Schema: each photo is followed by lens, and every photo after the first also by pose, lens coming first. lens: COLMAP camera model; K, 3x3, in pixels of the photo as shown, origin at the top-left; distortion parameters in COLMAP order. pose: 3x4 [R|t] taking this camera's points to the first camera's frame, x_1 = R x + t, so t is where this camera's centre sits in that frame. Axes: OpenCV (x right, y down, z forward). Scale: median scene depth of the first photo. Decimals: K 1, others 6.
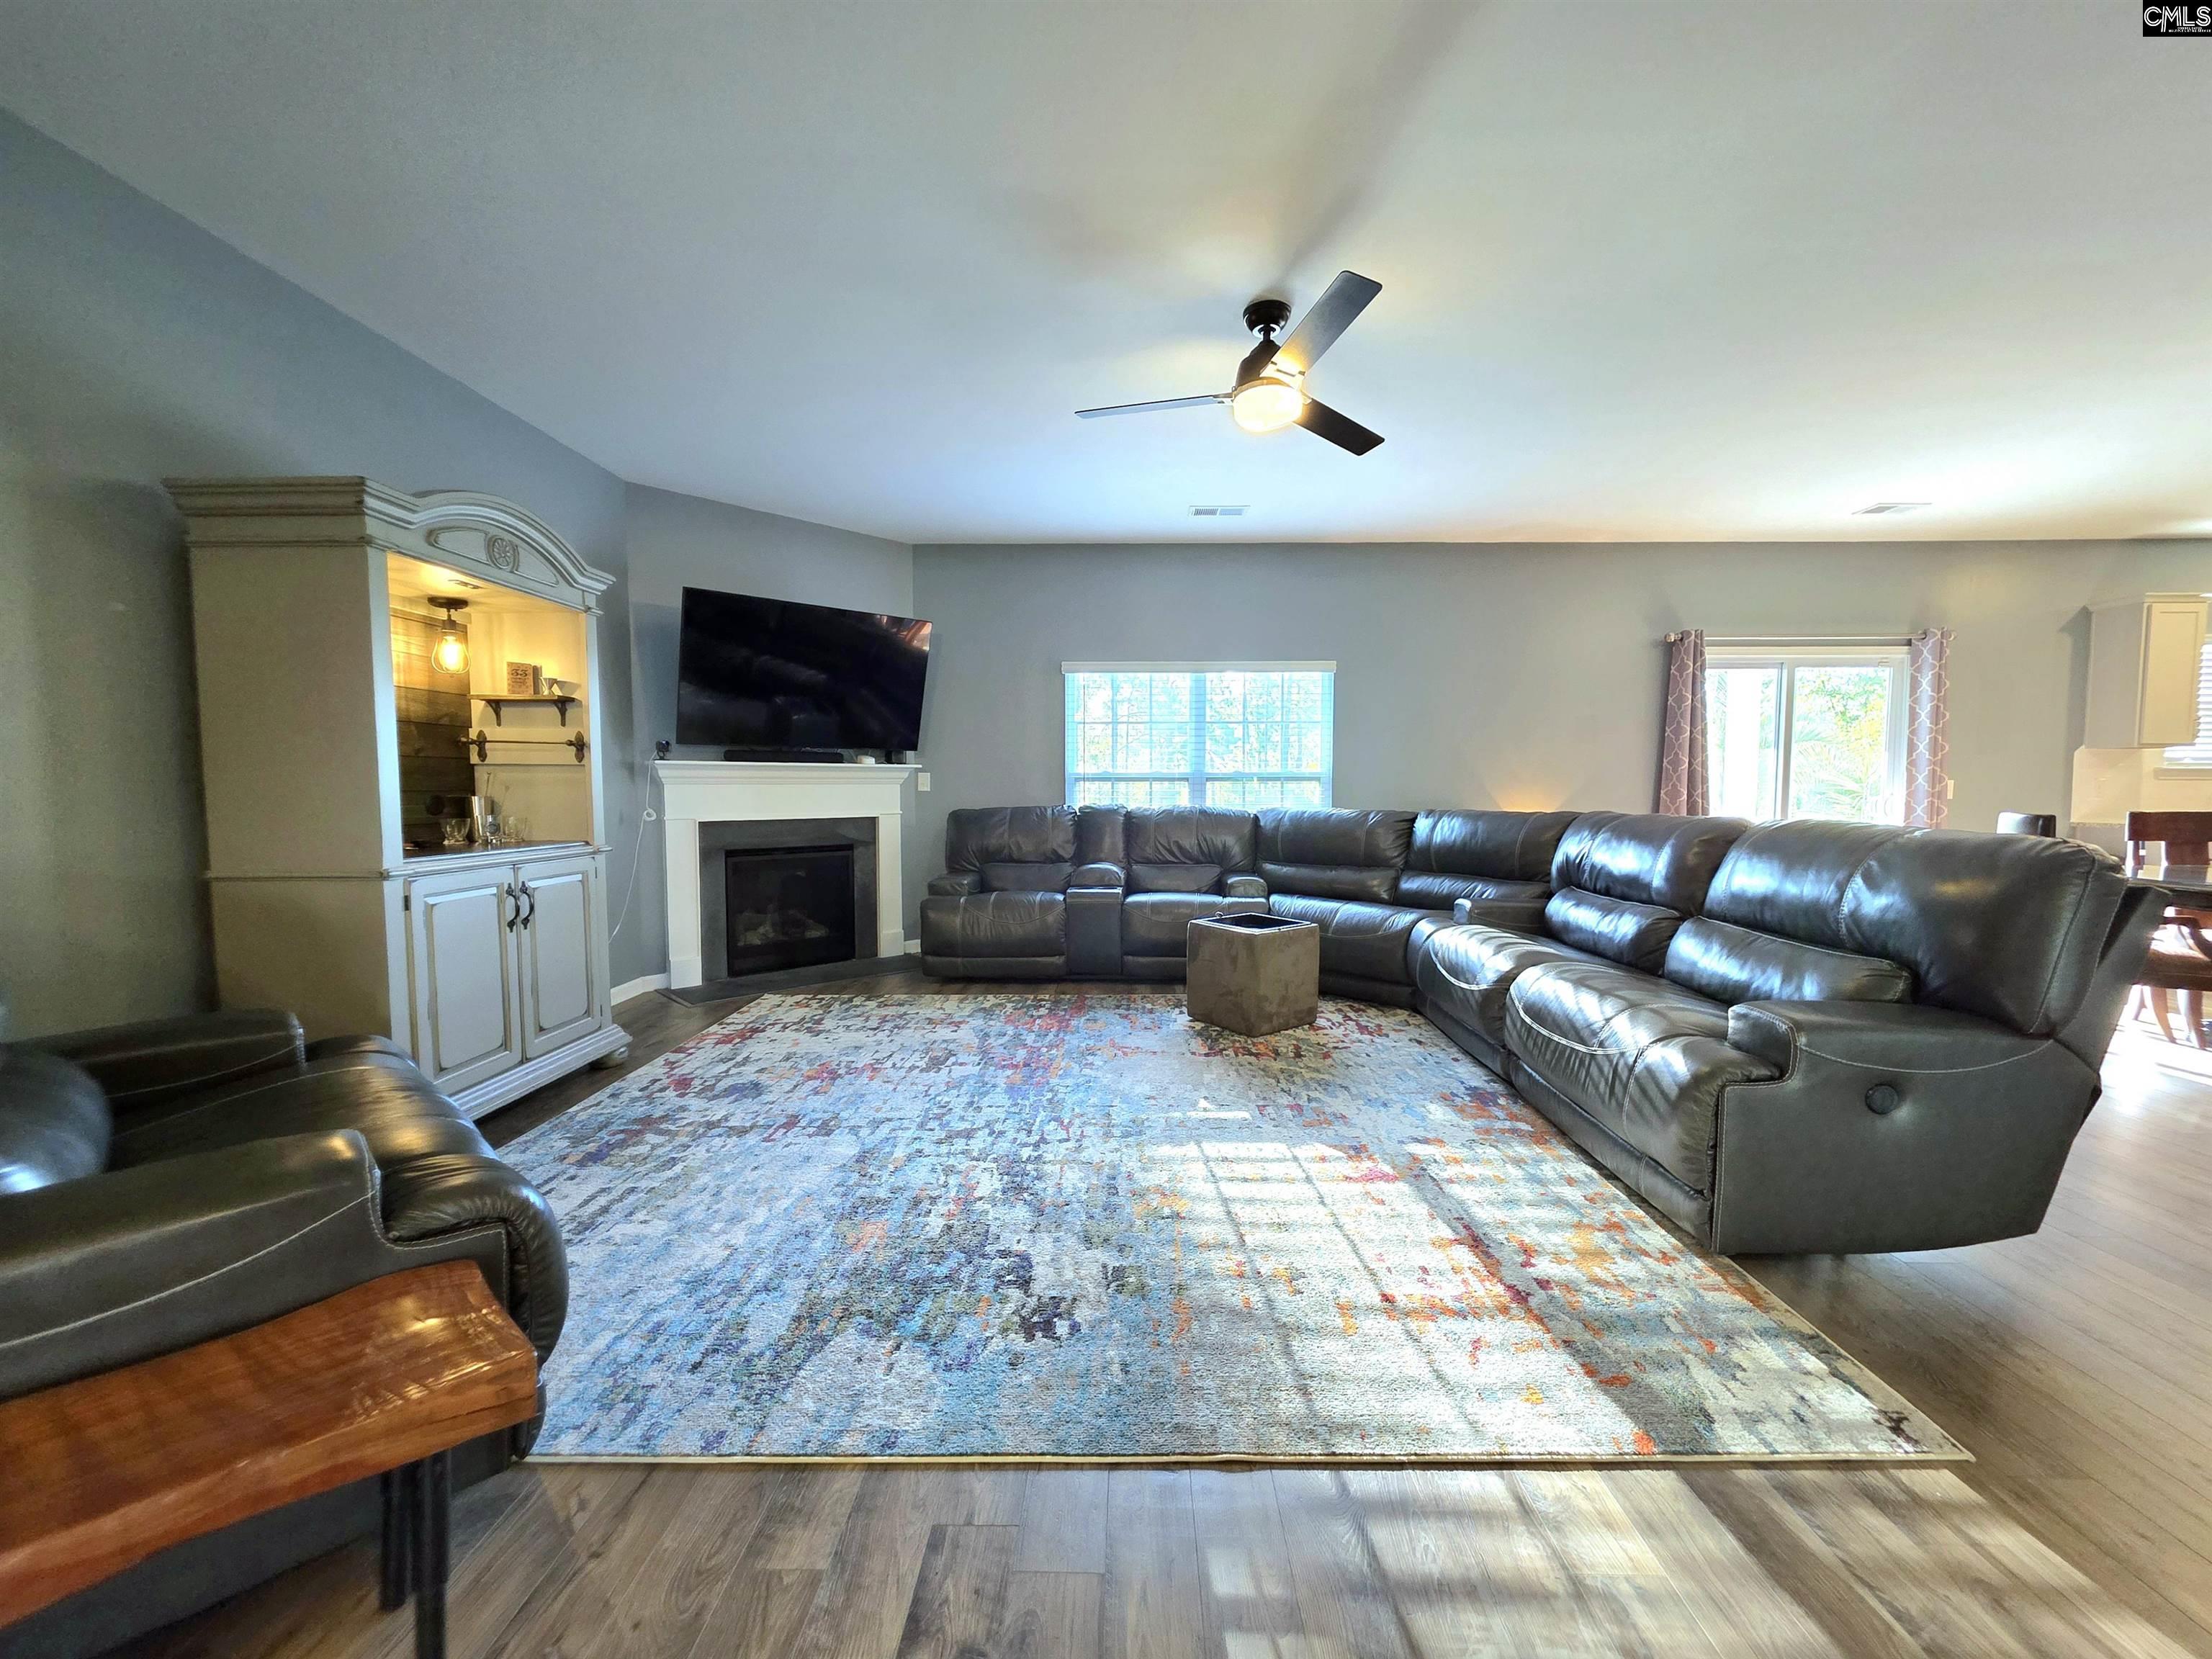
lens RADIAL K [[877.4, 0, 1106.0], [0, 877.4, 829.5], [0, 0, 1]] dist [0.001291, 0.000213]
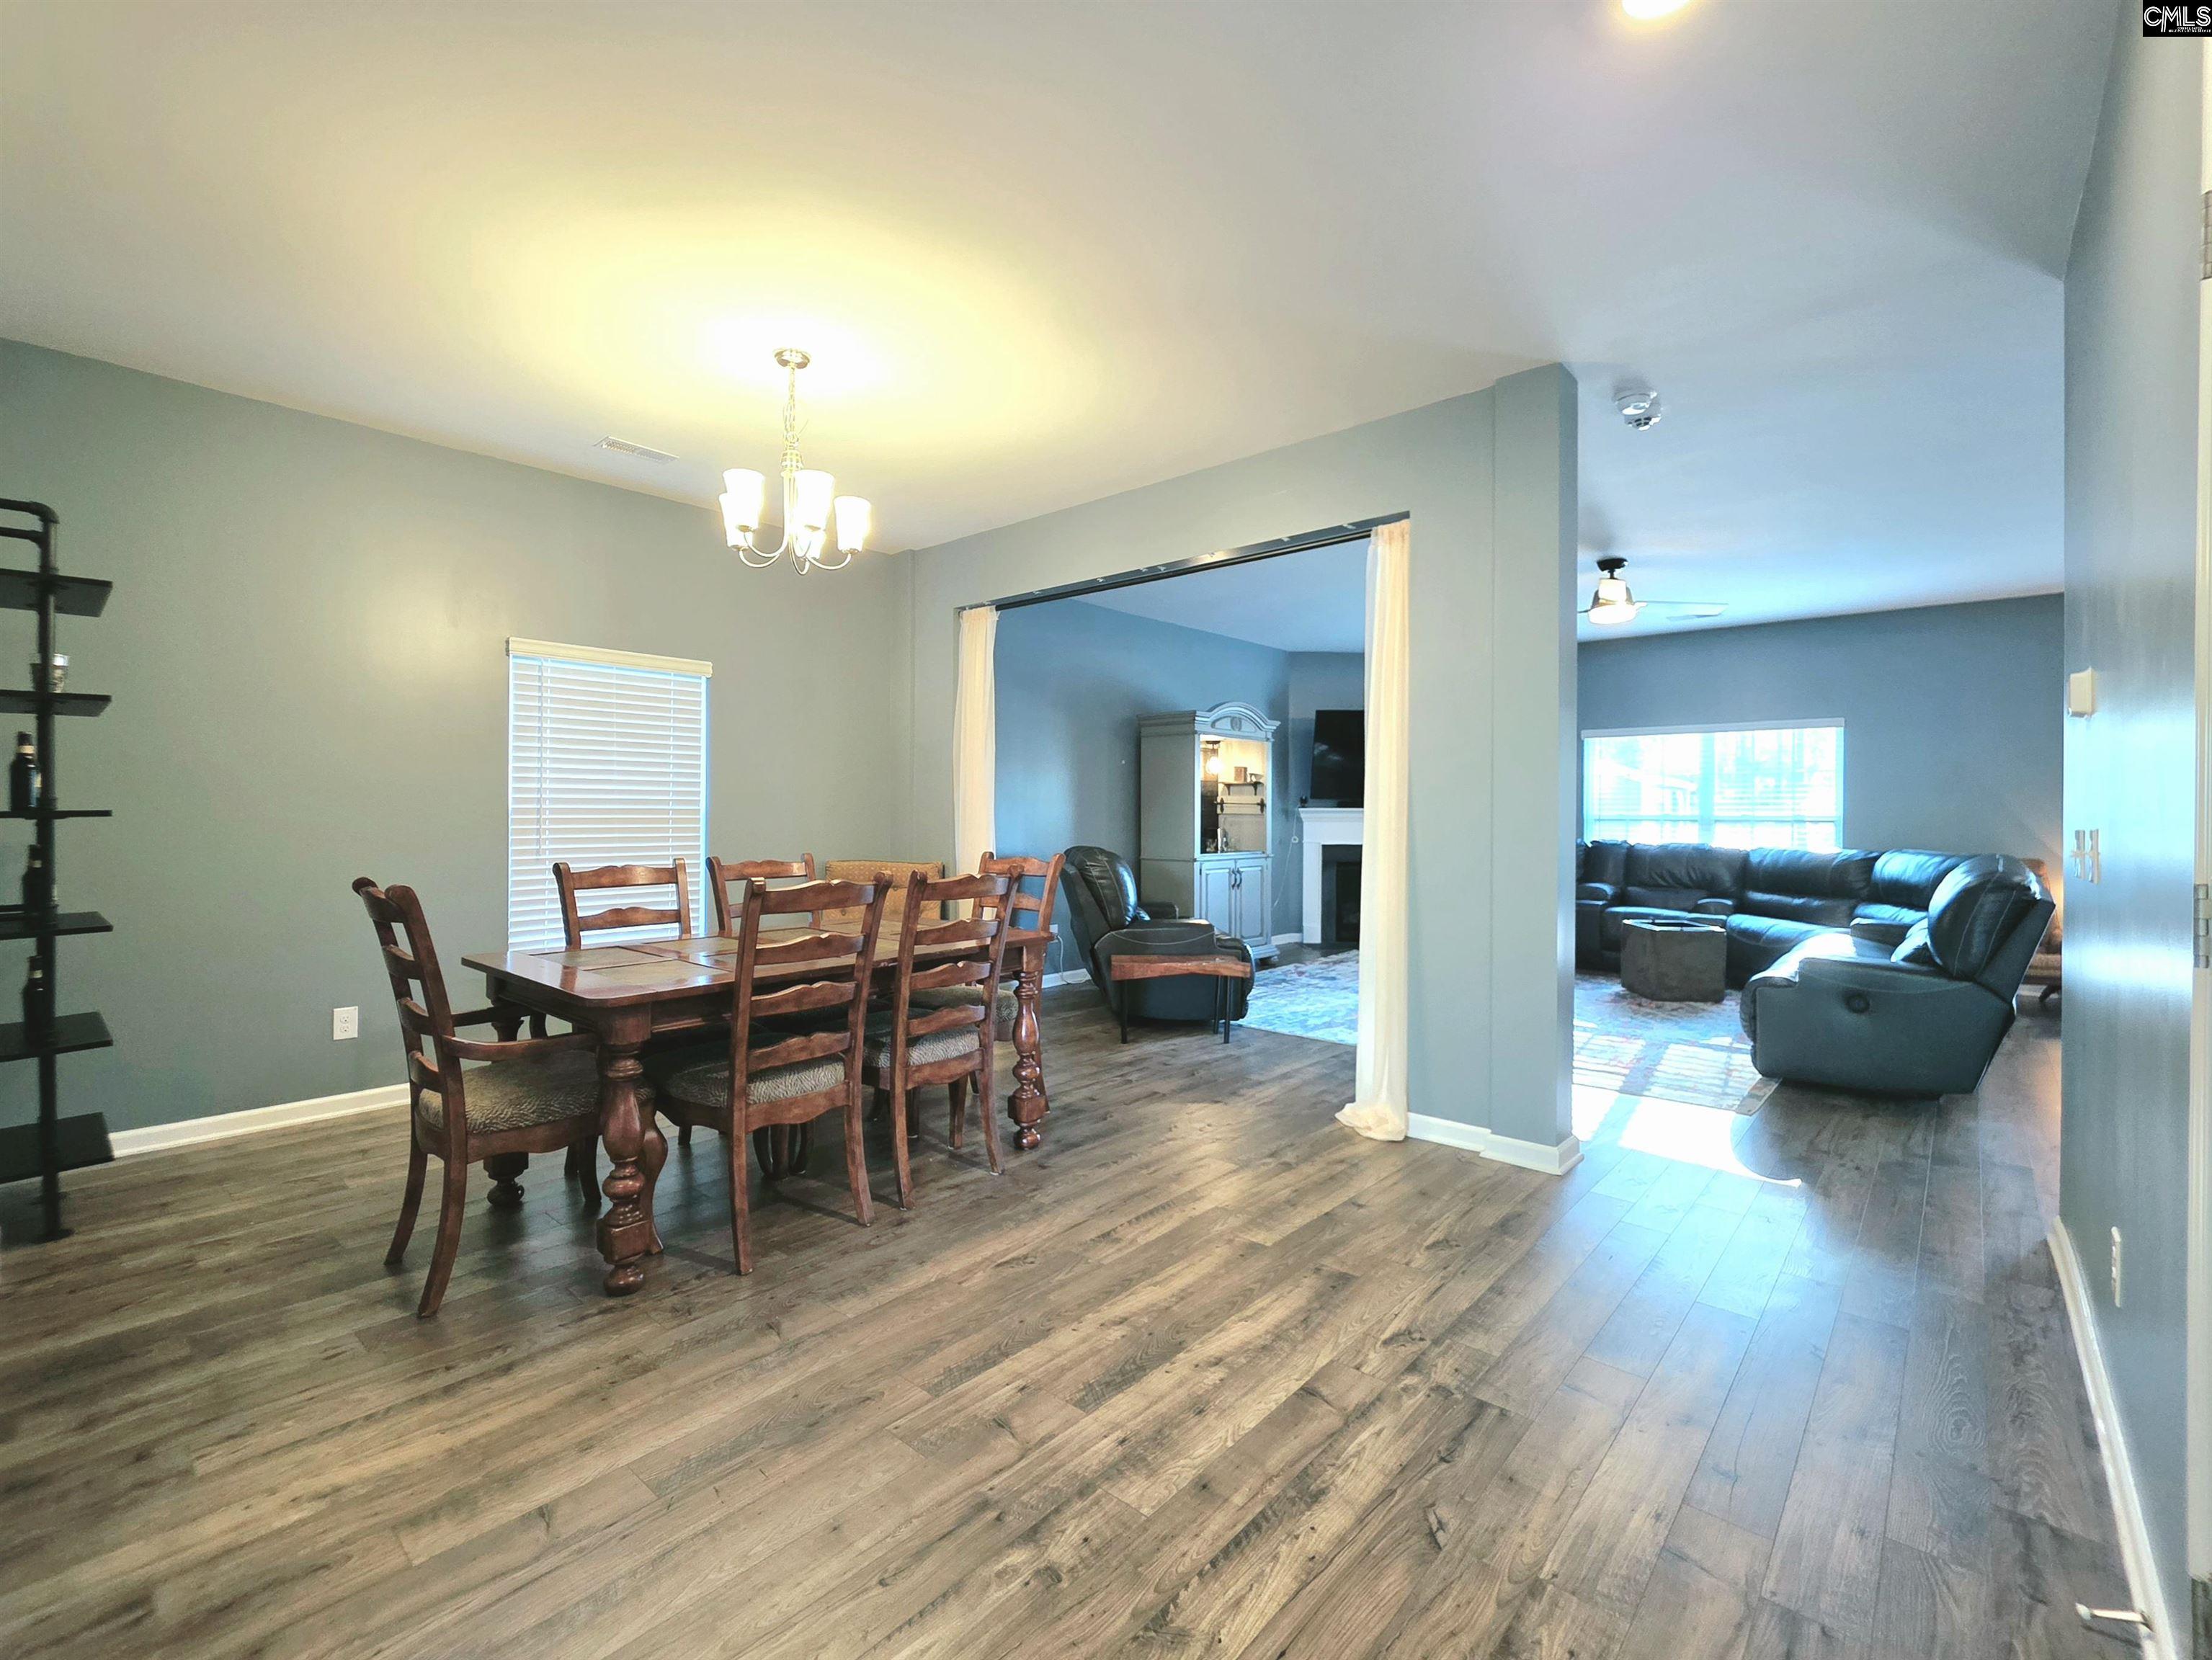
lens RADIAL K [[887.8, 0, 1117.3], [0, 887.8, 836.1], [0, 0, 1]] dist [-0.000111, 0.000151]
pose [[0.768224, 0.020060, -0.639867, 0.474214], [-0.036931, 0.999233, -0.013013, 0.017278], [0.639116, 0.033627, 0.768375, -0.816251]]
